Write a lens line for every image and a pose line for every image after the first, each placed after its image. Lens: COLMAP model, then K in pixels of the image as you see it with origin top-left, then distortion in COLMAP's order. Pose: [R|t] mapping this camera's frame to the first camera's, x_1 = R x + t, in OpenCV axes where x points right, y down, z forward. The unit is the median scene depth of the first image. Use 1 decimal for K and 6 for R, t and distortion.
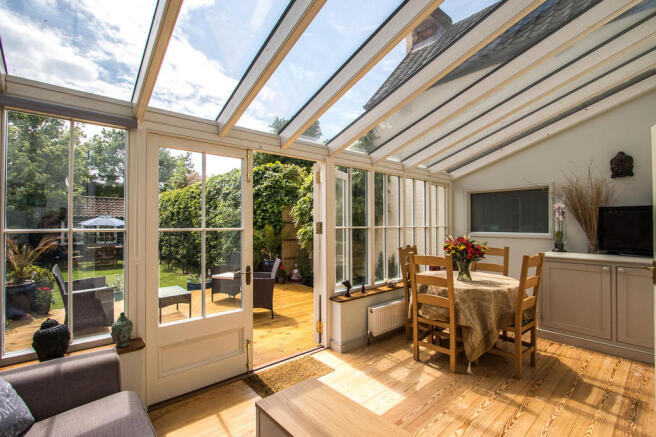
lens RADIAL K [[305.8, 0, 327.4], [0, 305.8, 220.3], [0, 0, 1]] dist [-0.004802, 0.000006]
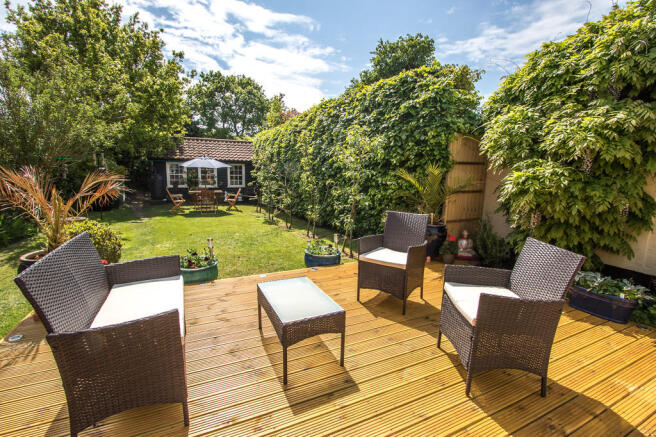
lens RADIAL K [[305.8, 0, 328.0], [0, 305.8, 219.7], [0, 0, 1]] dist [-0.004802, 0.000006]
pose [[0.964192, 0.059295, -0.258491, -0.154987], [-0.016042, 0.985940, 0.166327, 0.015891], [0.264719, -0.156224, 0.951587, 0.251219]]
